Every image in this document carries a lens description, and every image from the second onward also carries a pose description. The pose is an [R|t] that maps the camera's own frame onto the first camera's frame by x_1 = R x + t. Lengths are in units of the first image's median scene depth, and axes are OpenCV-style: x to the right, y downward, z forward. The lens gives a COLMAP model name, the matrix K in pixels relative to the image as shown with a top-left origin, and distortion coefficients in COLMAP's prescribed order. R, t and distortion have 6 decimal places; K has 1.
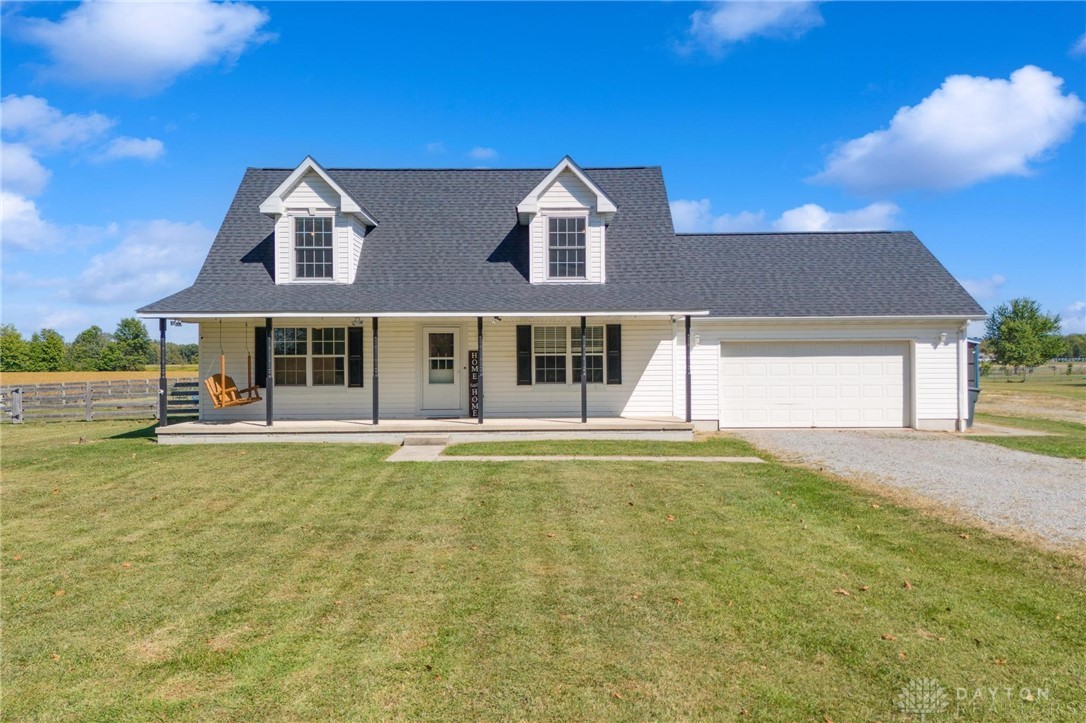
lens RADIAL K [[704.6, 0, 476.8], [0, 704.6, 364.4], [0, 0, 1]] dist [0.078209, 0.000328]
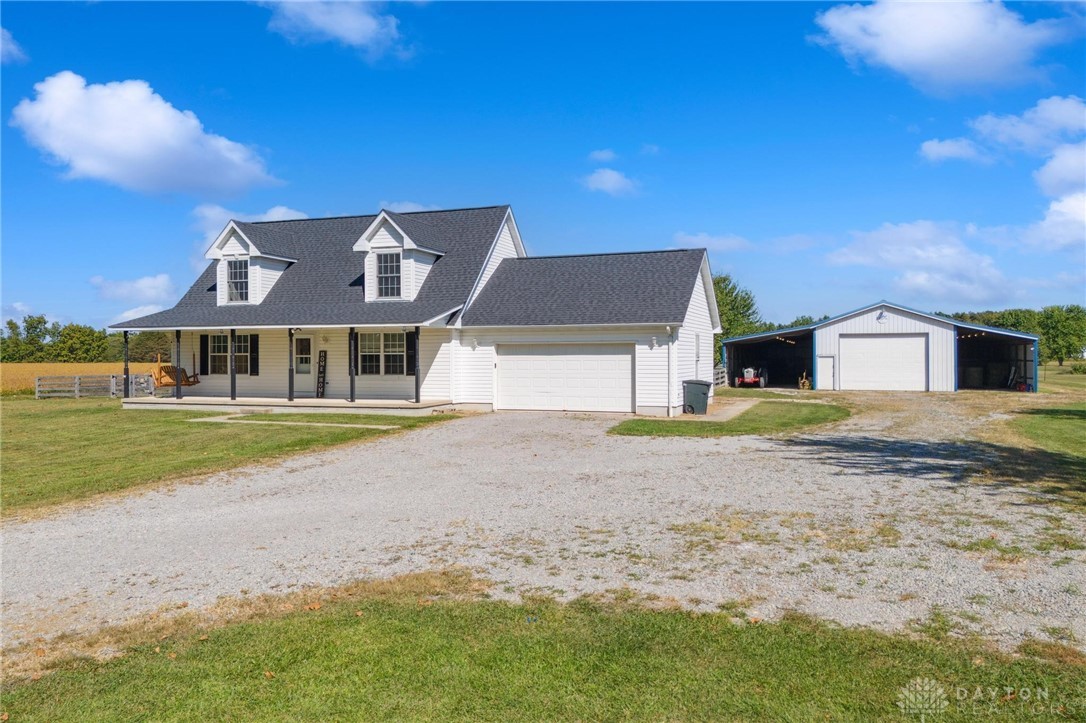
lens RADIAL K [[799.8, 0, 543.0], [0, 799.8, 361.5], [0, 0, 1]] dist [0.100800, -0.118112]
pose [[0.936473, 0.005432, -0.350697, 0.965835], [-0.005156, 0.999985, 0.001719, -0.002856], [0.350701, 0.000198, 0.936488, -0.355831]]
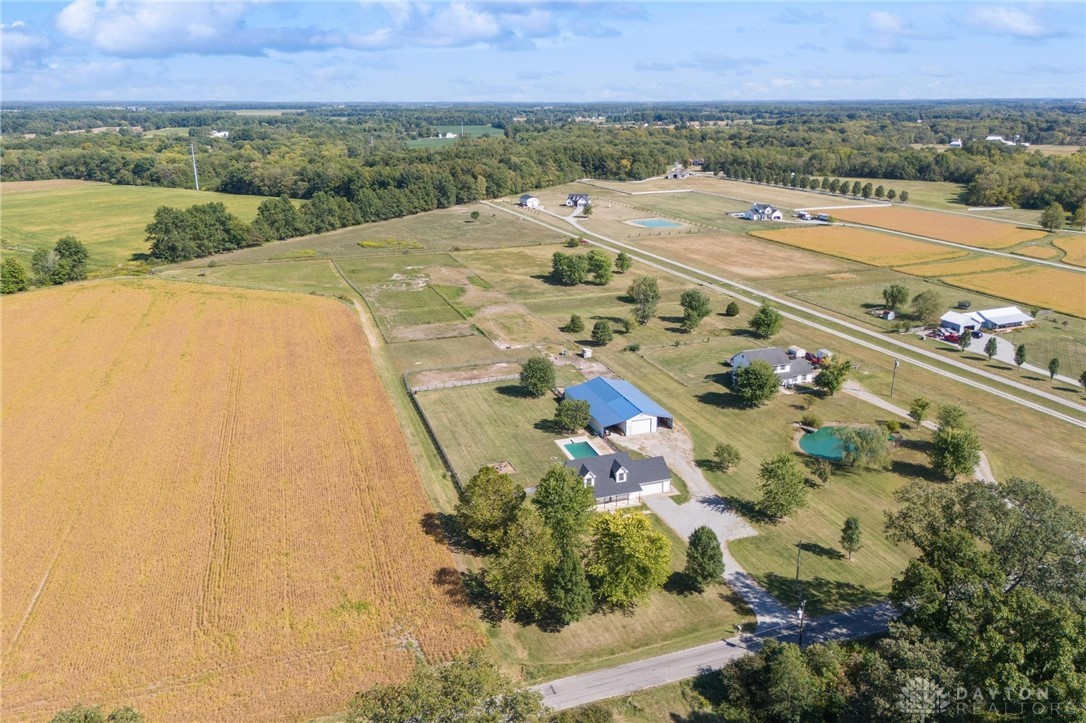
lens RADIAL K [[787.1, 0, 543.0], [0, 787.1, 361.5], [0, 0, 1]] dist [0.086973, -0.093458]
pose [[0.950120, -0.097624, 0.296212, -2.983074], [0.001726, 0.951380, 0.308015, -3.862143], [-0.311880, -0.292140, 0.904094, -5.847059]]
